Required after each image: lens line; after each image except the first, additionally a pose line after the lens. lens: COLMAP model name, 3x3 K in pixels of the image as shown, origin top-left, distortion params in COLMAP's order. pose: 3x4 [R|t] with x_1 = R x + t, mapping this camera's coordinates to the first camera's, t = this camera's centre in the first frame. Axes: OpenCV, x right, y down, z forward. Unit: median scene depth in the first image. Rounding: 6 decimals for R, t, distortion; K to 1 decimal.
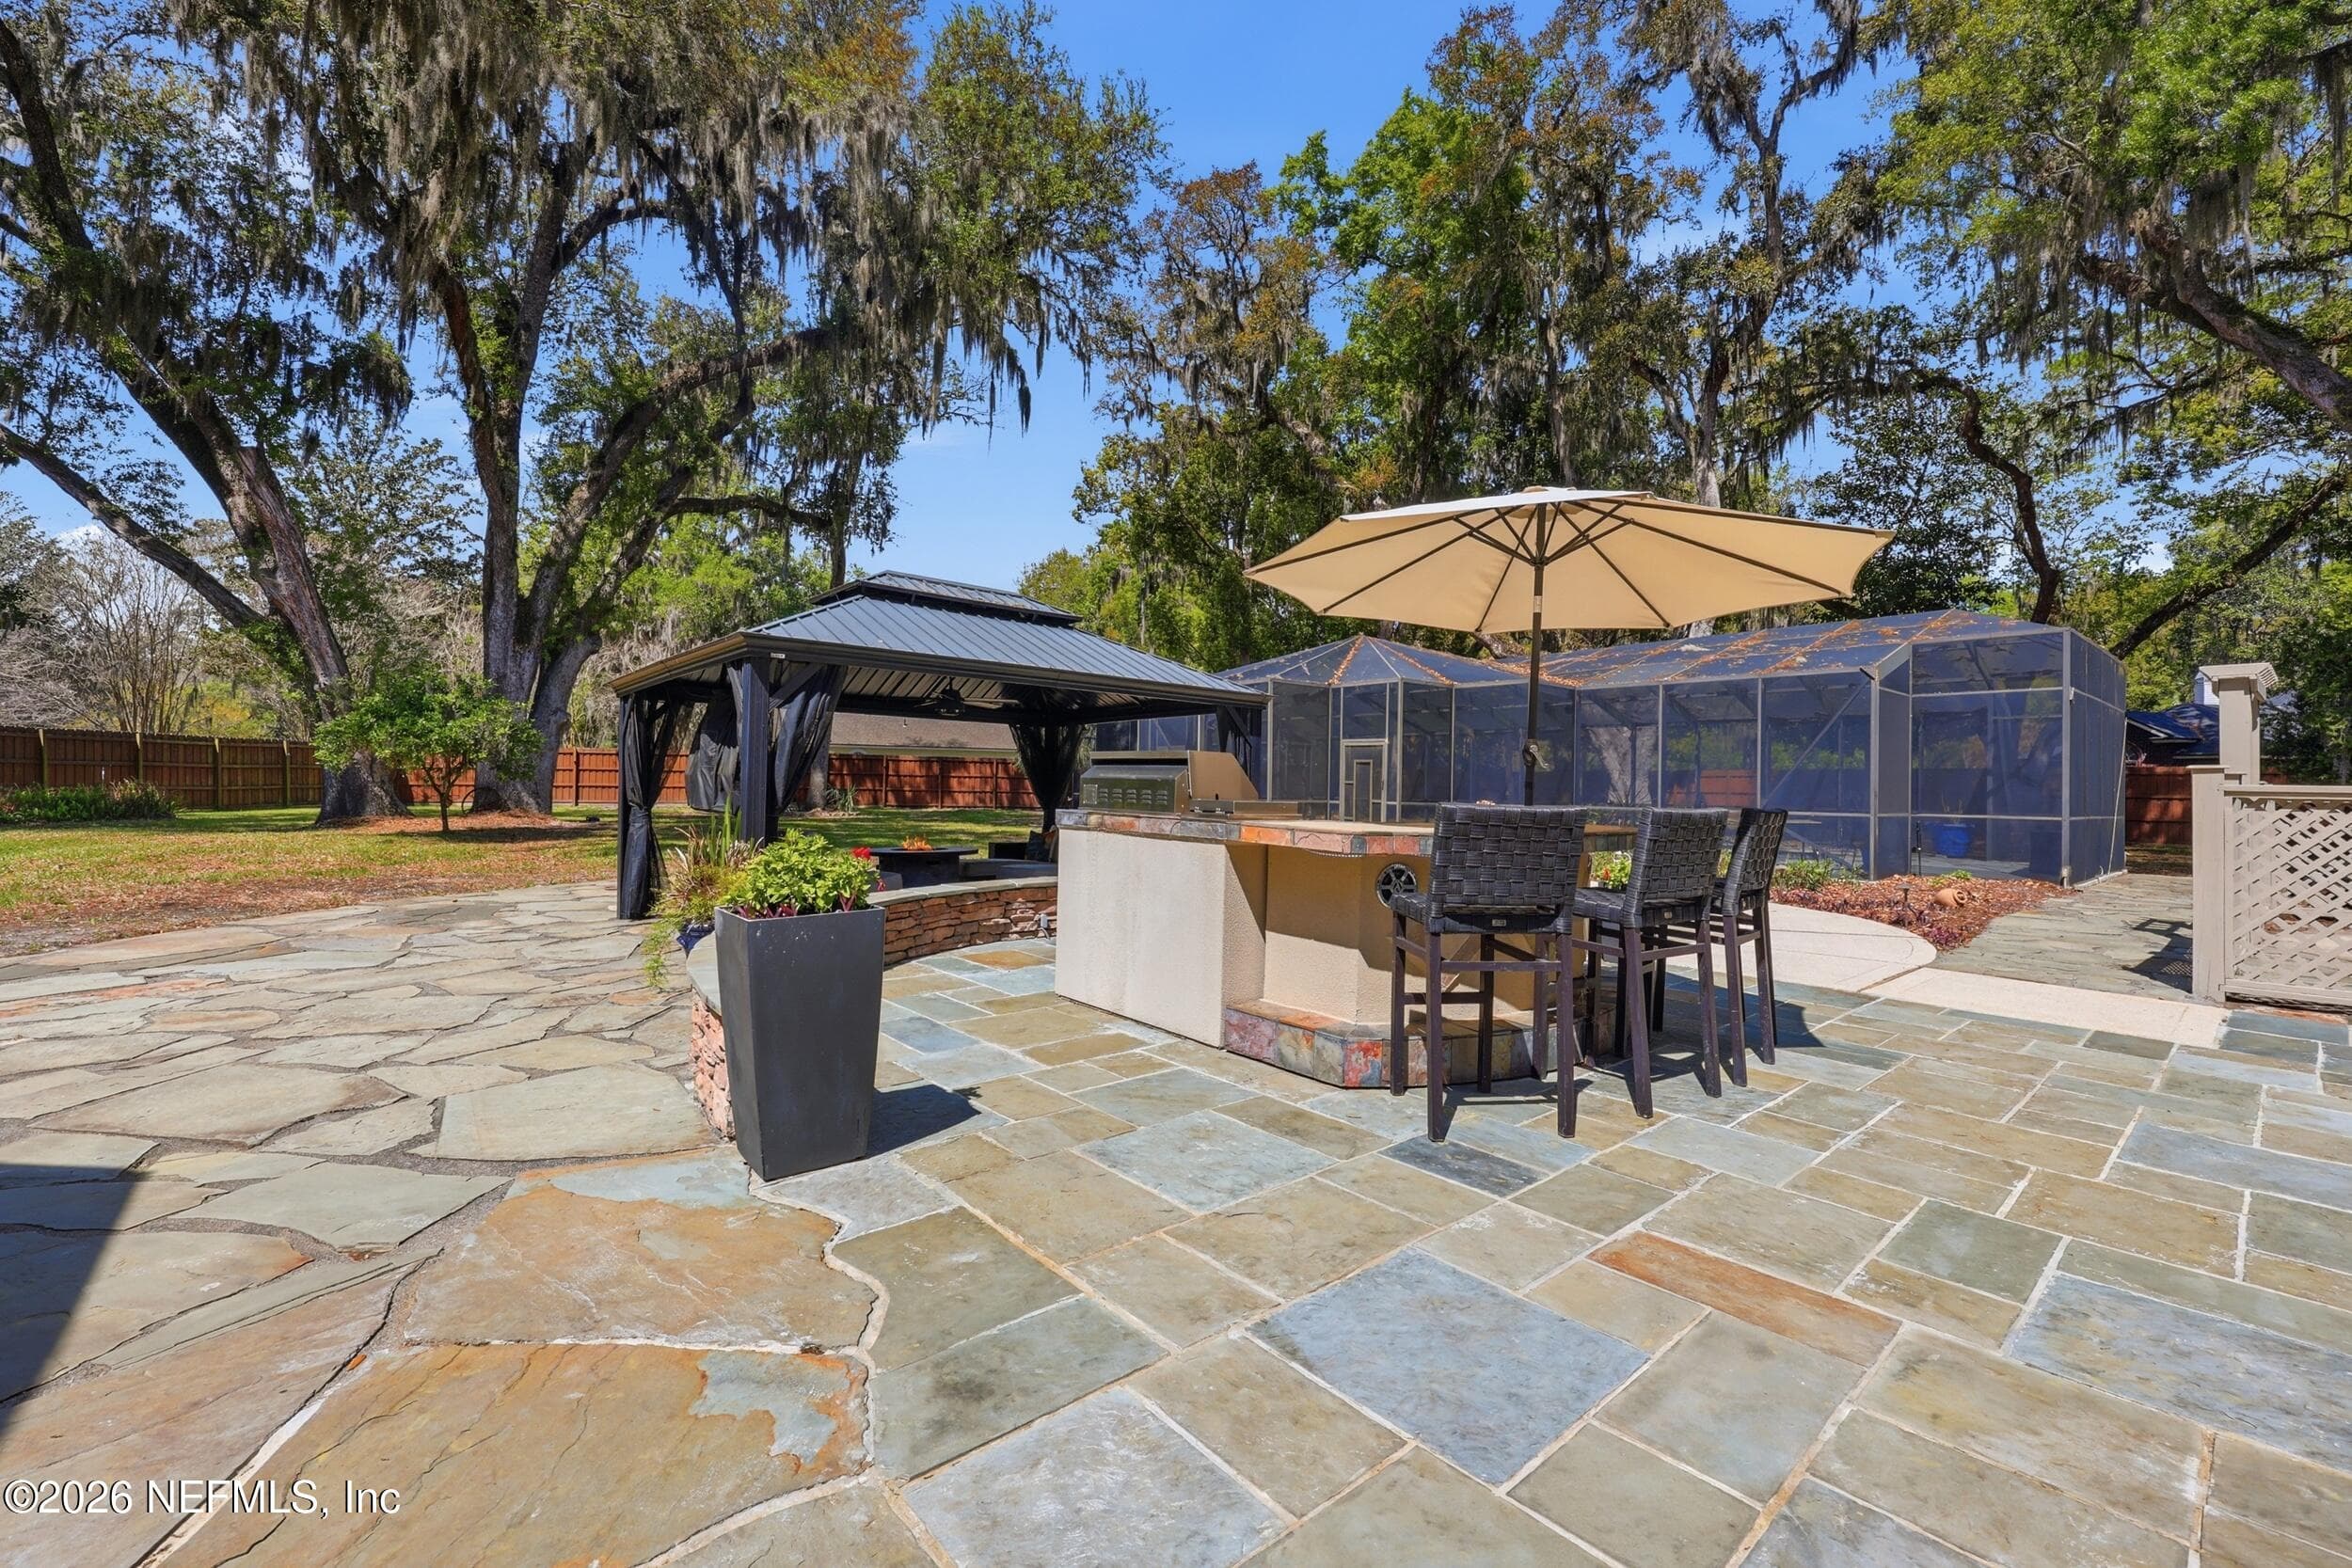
lens RADIAL K [[954.4, 0, 1176.0], [0, 954.4, 784.0], [0, 0, 1]] dist [-0.013764, -0.000113]
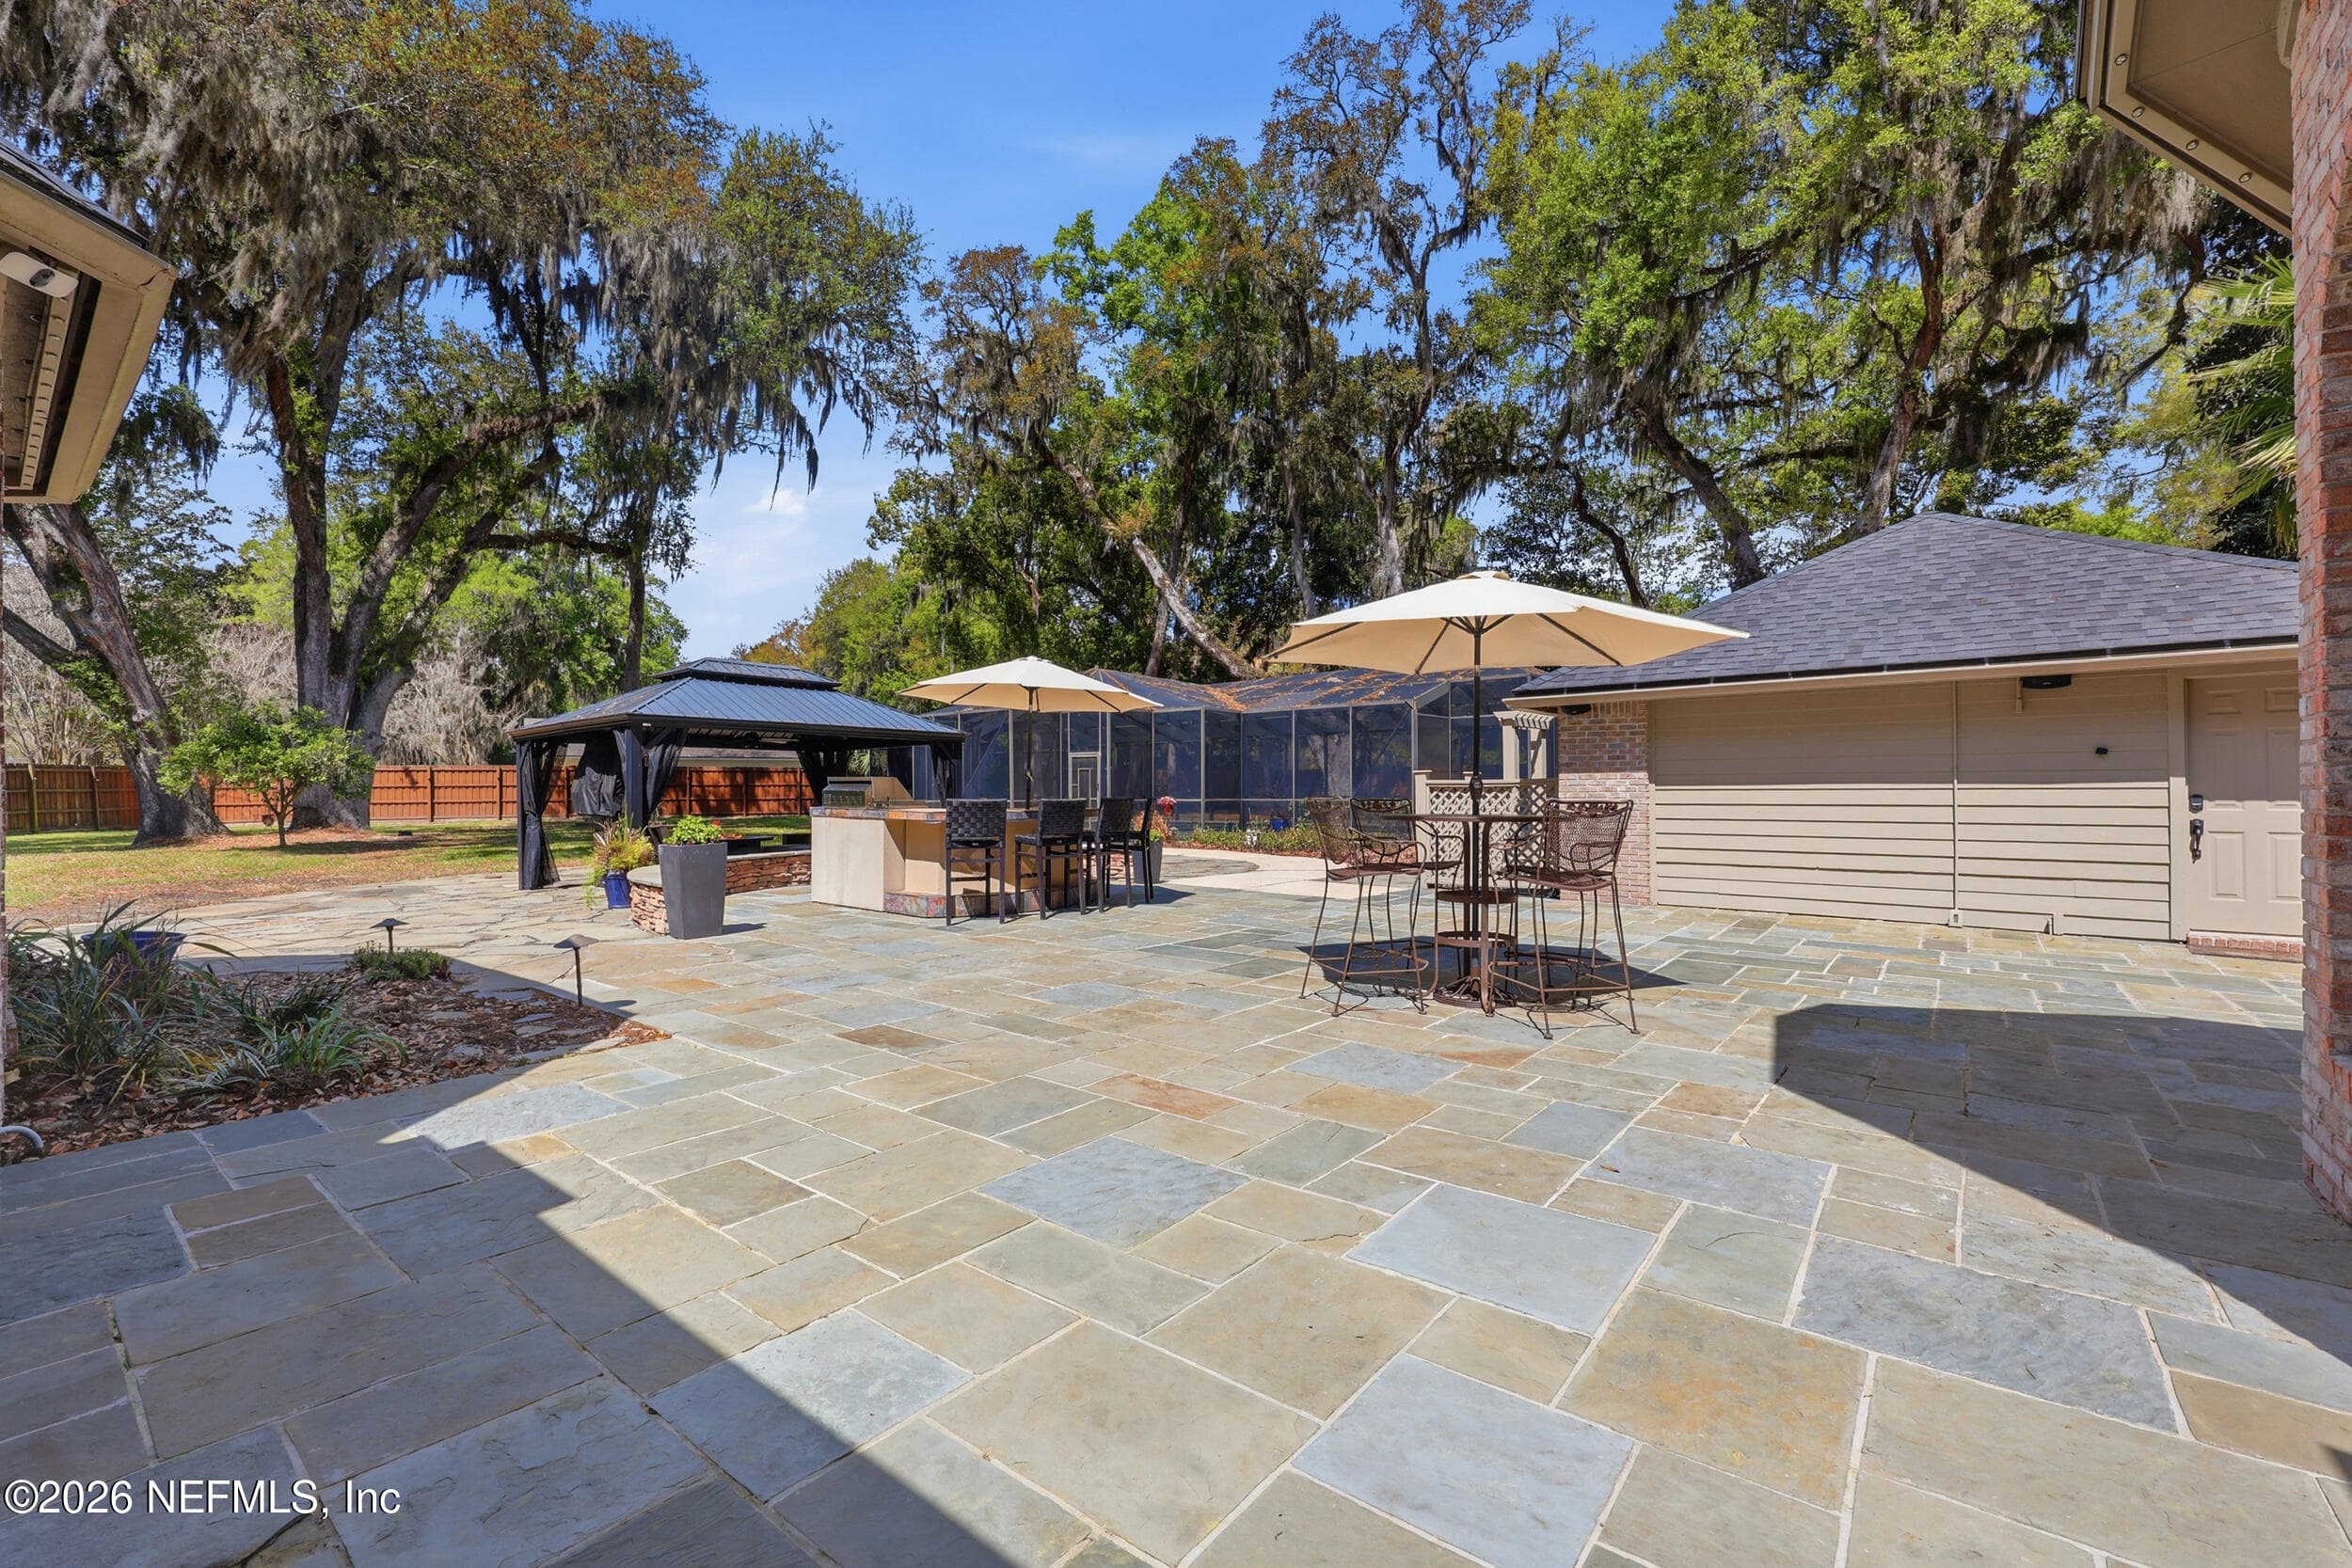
lens RADIAL K [[954.4, 0, 1176.0], [0, 954.4, 784.0], [0, 0, 1]] dist [-0.013764, -0.000113]
pose [[0.982672, -0.022274, 0.184008, 0.046643], [0.022277, 0.999750, 0.002054, -0.001452], [-0.184008, 0.002080, 0.982923, -0.193713]]
